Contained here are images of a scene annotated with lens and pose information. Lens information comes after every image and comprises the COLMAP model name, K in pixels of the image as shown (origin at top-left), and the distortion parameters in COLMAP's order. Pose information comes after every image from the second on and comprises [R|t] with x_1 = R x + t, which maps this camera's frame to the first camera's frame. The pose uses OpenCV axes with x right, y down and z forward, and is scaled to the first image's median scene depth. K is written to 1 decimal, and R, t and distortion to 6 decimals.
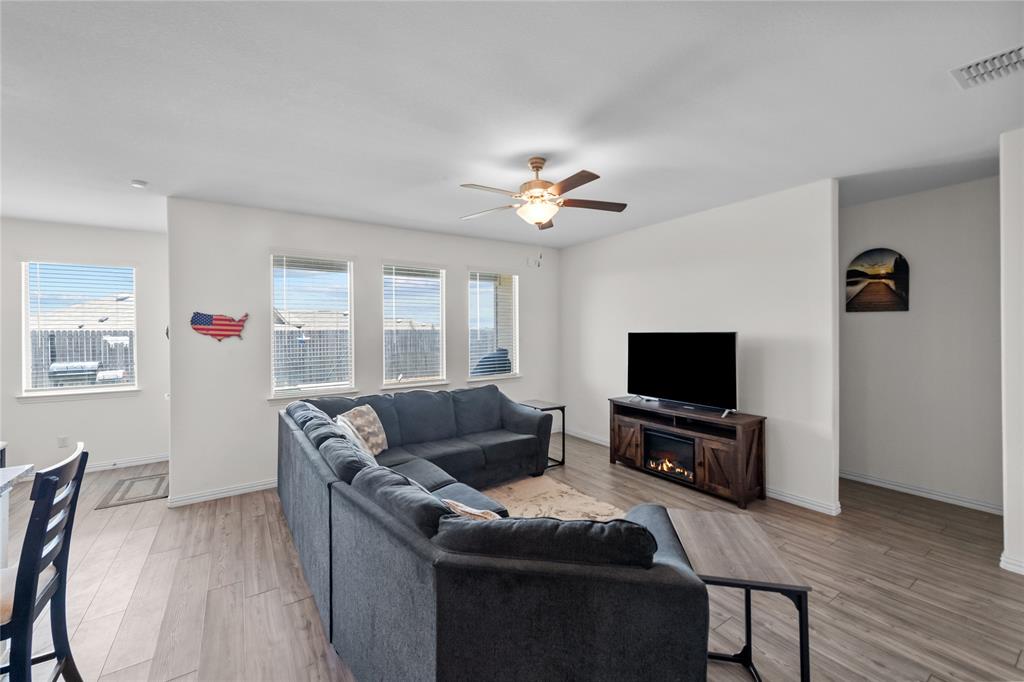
lens RADIAL K [[409.7, 0, 509.9], [0, 409.7, 330.9], [0, 0, 1]] dist [0.016687, -0.002477]
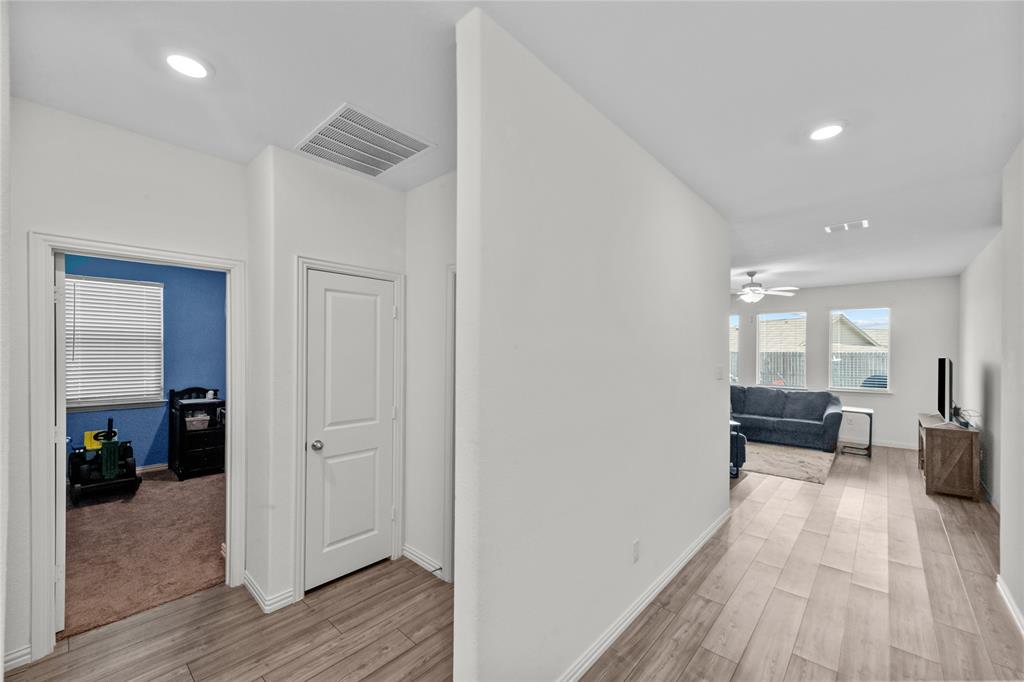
lens RADIAL K [[409.7, 0, 508.2], [0, 409.7, 348.6], [0, 0, 1]] dist [0.016687, -0.002477]
pose [[0.240326, 0.000945, -0.970692, 1.210264], [-0.008737, 0.999961, -0.001190, -0.009064], [0.970653, 0.008767, 0.240325, -0.469592]]
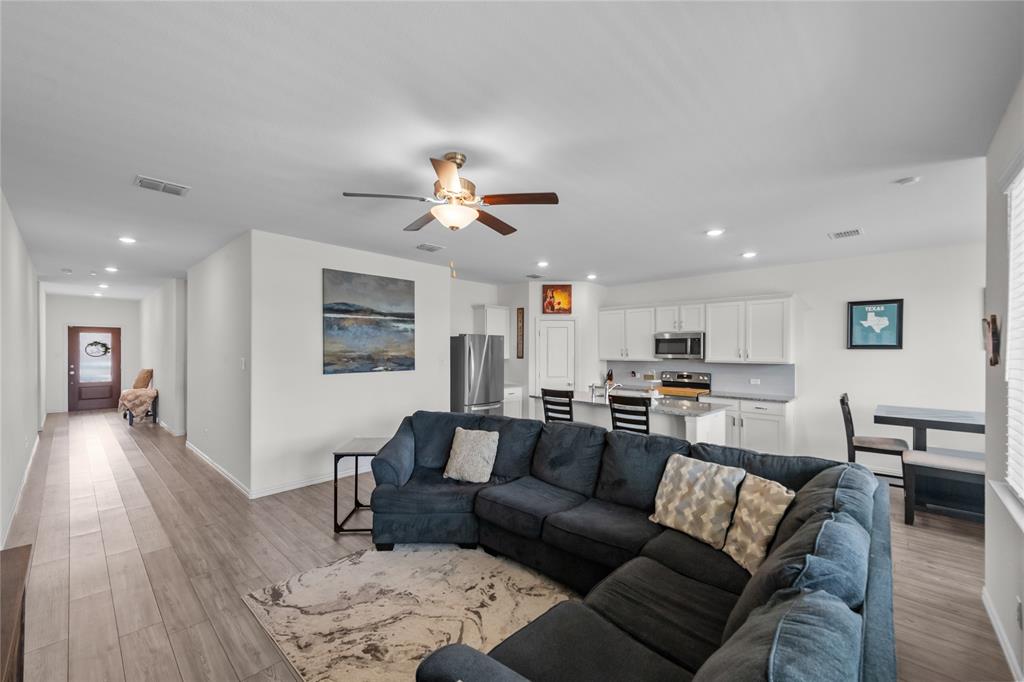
lens RADIAL K [[409.7, 0, 499.7], [0, 409.7, 352.3], [0, 0, 1]] dist [0.016687, -0.002477]
pose [[-0.977377, 0.007226, -0.211381, 0.105751], [0.005283, 0.999938, 0.009751, -0.002600], [0.211438, 0.008414, -0.977355, 1.258804]]
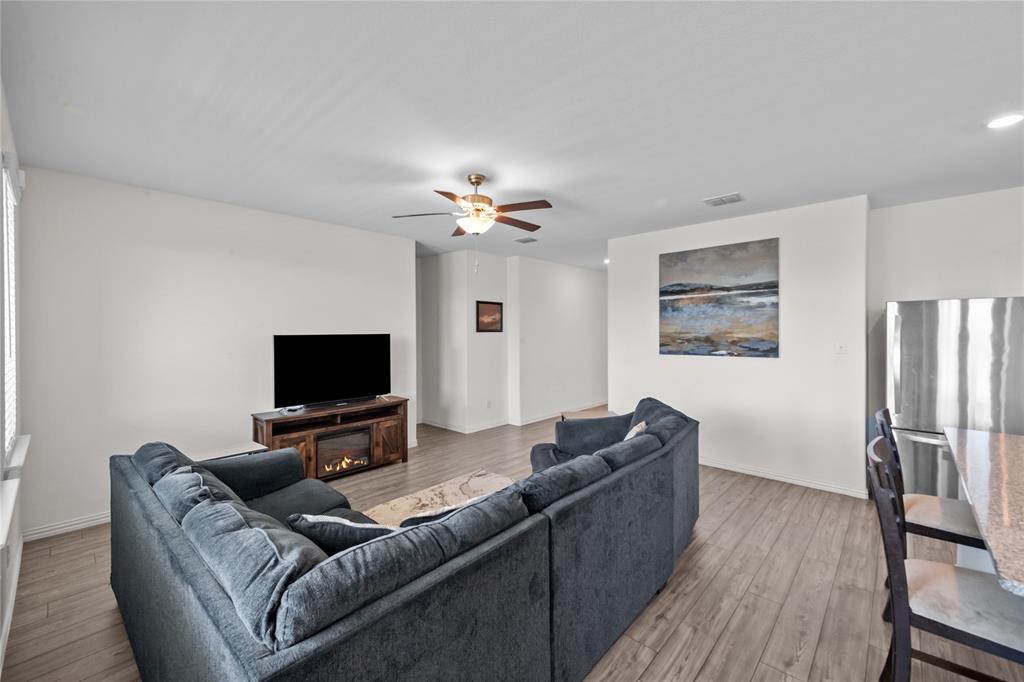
lens RADIAL K [[409.7, 0, 511.0], [0, 409.7, 336.3], [0, 0, 1]] dist [0.016687, -0.002477]
pose [[-0.232870, -0.000161, 0.972508, -0.684316], [0.006706, 0.999976, 0.001771, 0.008474], [-0.972485, 0.006934, -0.232863, 0.781884]]
